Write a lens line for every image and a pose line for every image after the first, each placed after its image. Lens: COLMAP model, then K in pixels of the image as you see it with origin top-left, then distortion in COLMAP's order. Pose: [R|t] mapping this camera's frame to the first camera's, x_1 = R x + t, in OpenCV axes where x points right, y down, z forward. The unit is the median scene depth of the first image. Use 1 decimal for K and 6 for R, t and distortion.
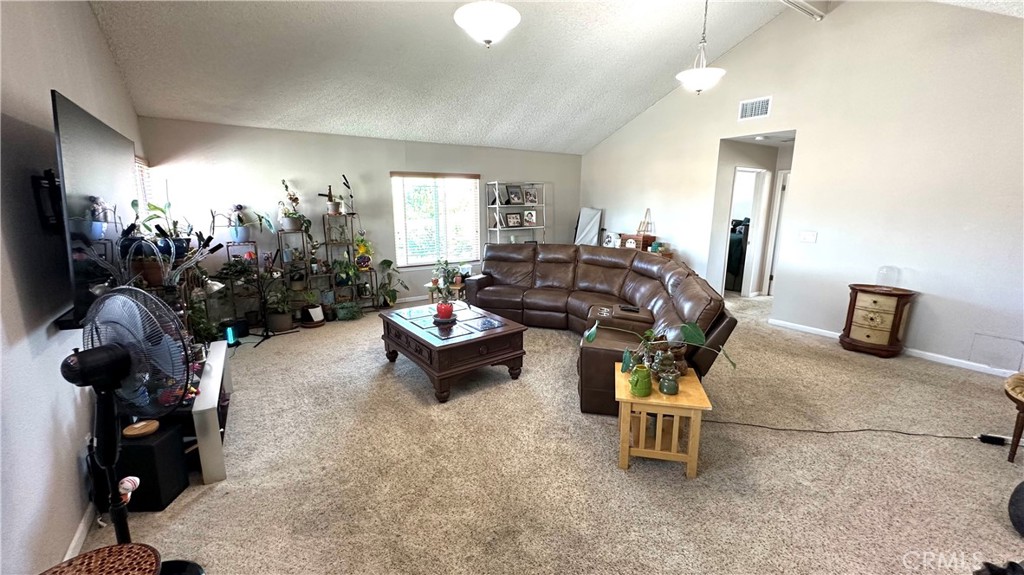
lens RADIAL K [[411.1, 0, 510.4], [0, 411.1, 289.5], [0, 0, 1]] dist [-0.008409, 0.000692]
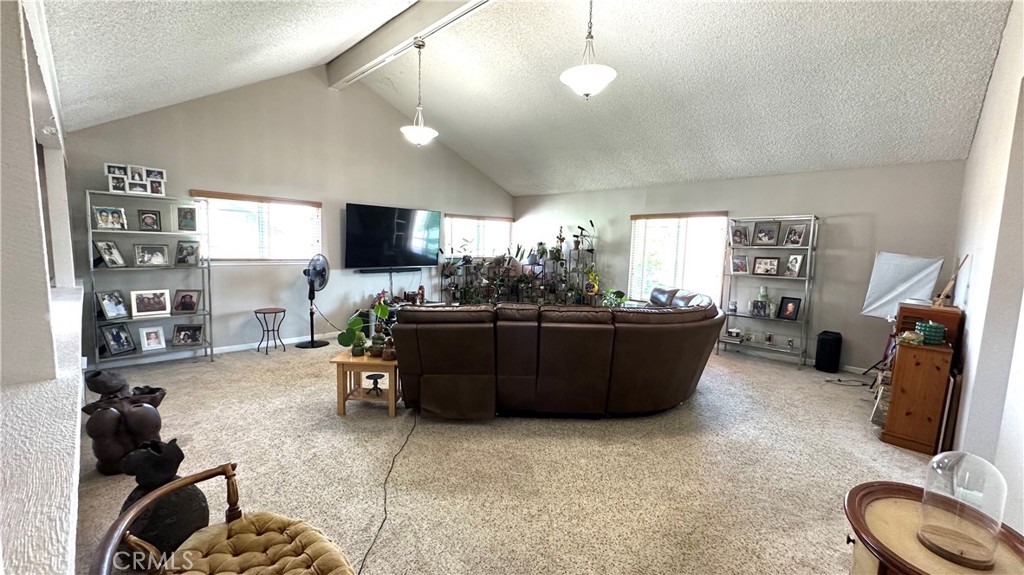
lens RADIAL K [[411.1, 0, 512.8], [0, 411.1, 288.8], [0, 0, 1]] dist [-0.008409, 0.000692]
pose [[0.218099, 0.105000, -0.970262, 0.722686], [-0.227036, 0.972377, 0.054195, -0.070102], [0.949151, 0.208464, 0.235913, 0.428468]]
